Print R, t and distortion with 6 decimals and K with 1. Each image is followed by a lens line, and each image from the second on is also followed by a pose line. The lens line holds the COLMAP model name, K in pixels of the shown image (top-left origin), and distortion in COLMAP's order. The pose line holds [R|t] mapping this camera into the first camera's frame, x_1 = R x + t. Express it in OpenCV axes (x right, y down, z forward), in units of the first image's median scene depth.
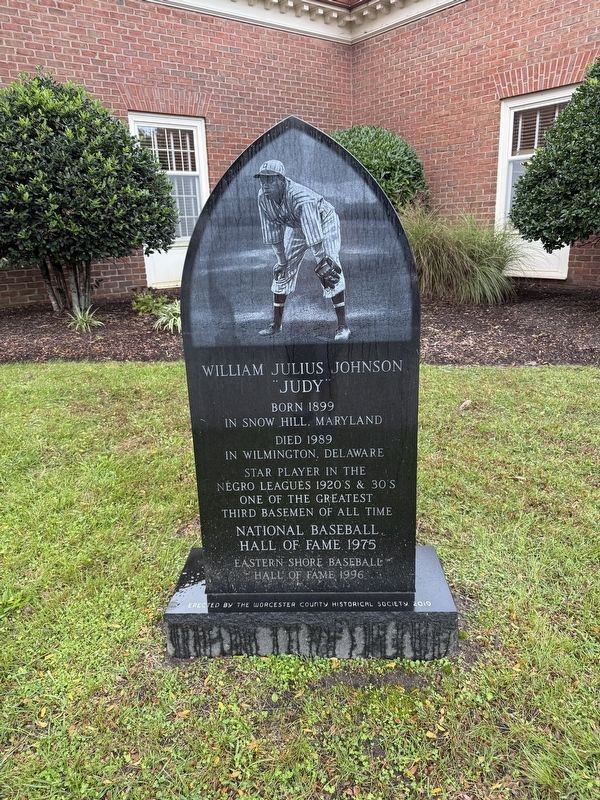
lens RADIAL K [[565.5, 0, 300.8], [0, 565.5, 396.5], [0, 0, 1]] dist [0.038374, -0.039934]
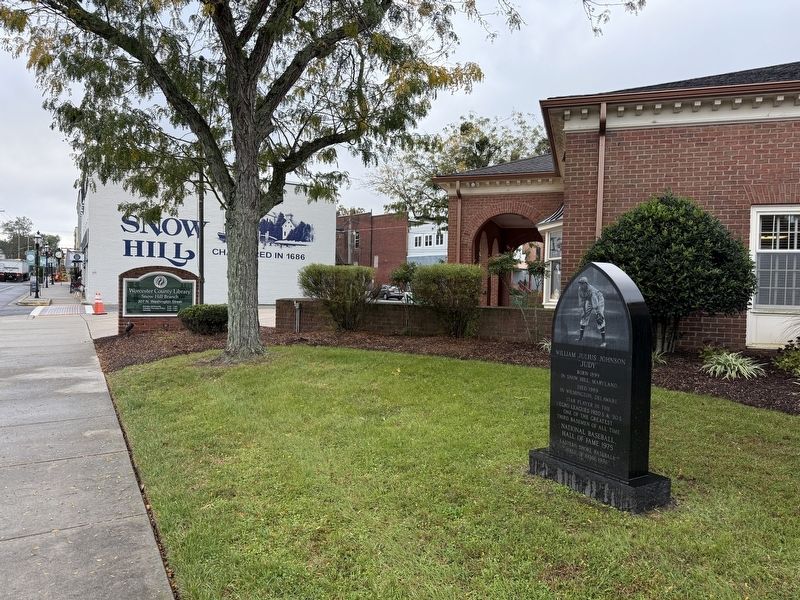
lens RADIAL K [[565.5, 0, 399.6], [0, 565.5, 301.1], [0, 0, 1]] dist [0.038374, -0.039934]
pose [[0.555445, 0.065274, -0.828987, 1.417259], [-0.277684, 0.954248, -0.110919, 0.197175], [0.783819, 0.291806, 0.548158, -0.938893]]
